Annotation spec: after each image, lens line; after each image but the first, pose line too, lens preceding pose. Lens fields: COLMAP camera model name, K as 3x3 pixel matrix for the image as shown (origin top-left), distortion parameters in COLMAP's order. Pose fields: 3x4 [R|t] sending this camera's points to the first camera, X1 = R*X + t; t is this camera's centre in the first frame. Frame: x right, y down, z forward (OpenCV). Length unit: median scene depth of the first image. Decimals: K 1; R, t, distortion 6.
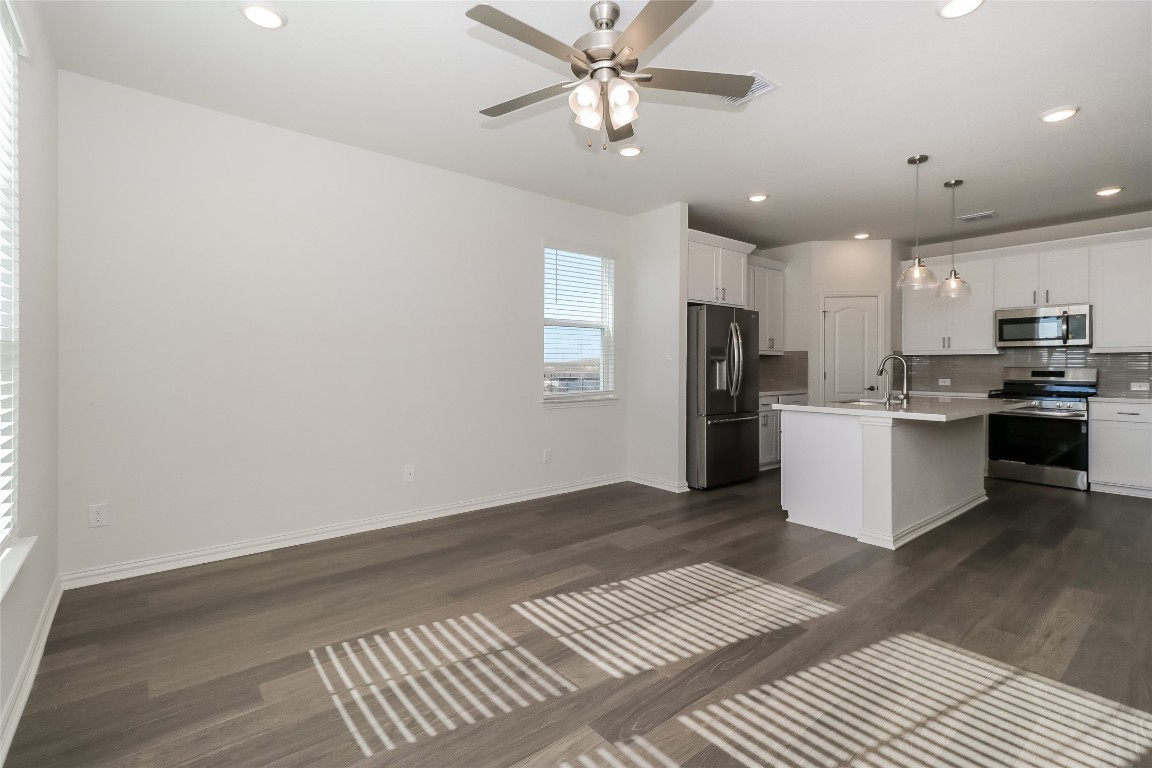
lens RADIAL K [[535.8, 0, 575.5], [0, 535.8, 380.8], [0, 0, 1]] dist [0.018578, -0.001500]
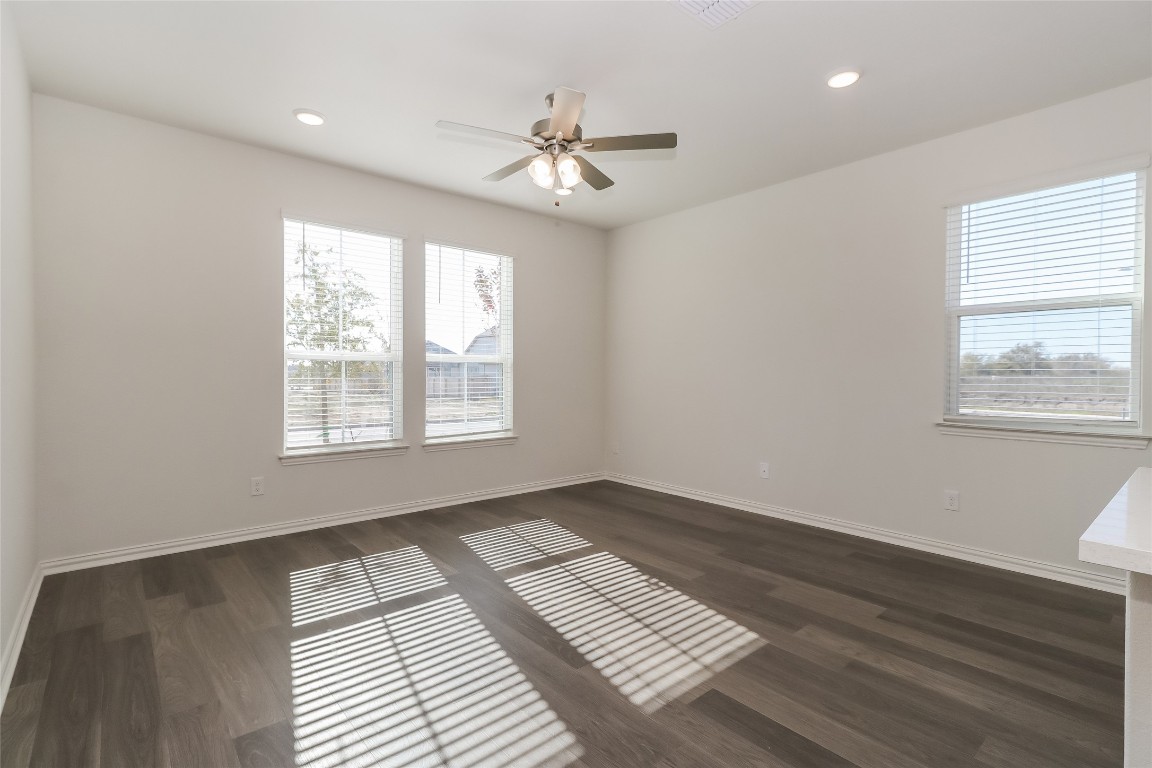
lens RADIAL K [[535.8, 0, 575.8], [0, 535.8, 377.6], [0, 0, 1]] dist [0.018578, -0.001500]
pose [[0.018489, 0.003114, -0.999824, 1.222698], [-0.034255, 0.999410, 0.002479, -0.012846], [0.999242, 0.034203, 0.018585, 0.902474]]
